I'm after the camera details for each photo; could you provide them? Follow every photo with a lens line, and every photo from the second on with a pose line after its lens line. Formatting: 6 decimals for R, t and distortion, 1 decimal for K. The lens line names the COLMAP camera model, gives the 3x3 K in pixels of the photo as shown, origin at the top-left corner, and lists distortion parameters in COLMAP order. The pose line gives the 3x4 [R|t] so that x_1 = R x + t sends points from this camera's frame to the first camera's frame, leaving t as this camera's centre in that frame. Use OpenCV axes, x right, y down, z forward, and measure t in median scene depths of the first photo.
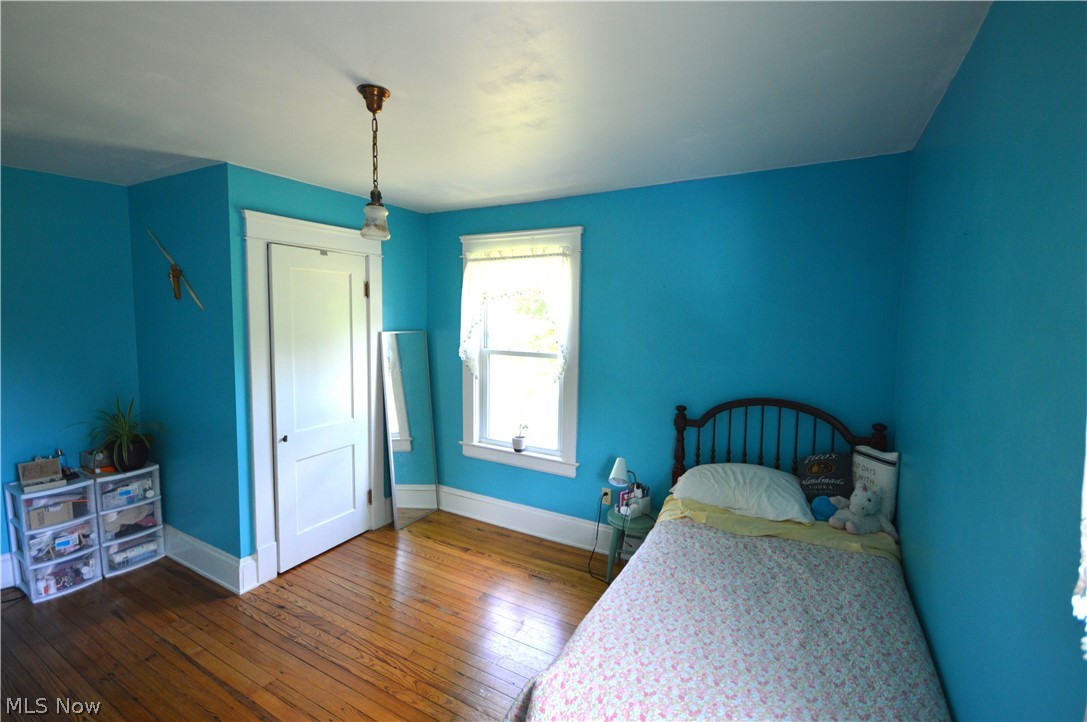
lens RADIAL K [[485.2, 0, 543.5], [0, 485.2, 361.0], [0, 0, 1]] dist [-0.011538, -0.000165]
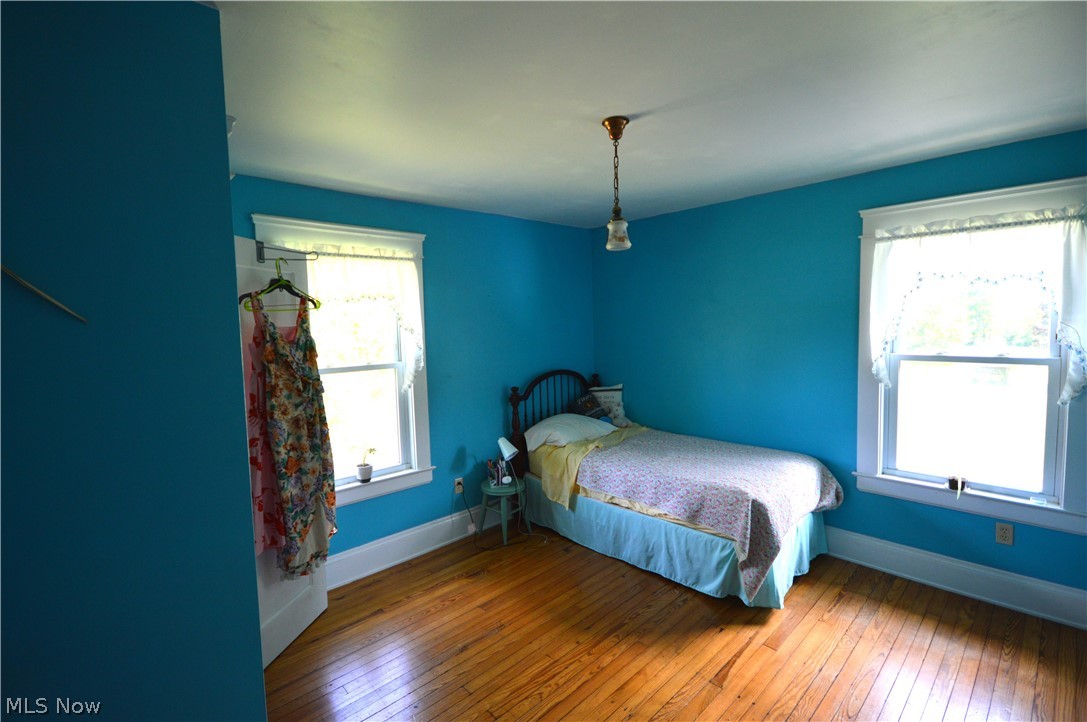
lens RADIAL K [[485.2, 0, 543.5], [0, 485.2, 361.0], [0, 0, 1]] dist [-0.011538, -0.000165]
pose [[0.292868, -0.096335, 0.951288, -0.850943], [0.124431, 0.990291, 0.061977, -0.044199], [-0.948022, 0.100219, 0.302011, 0.475641]]
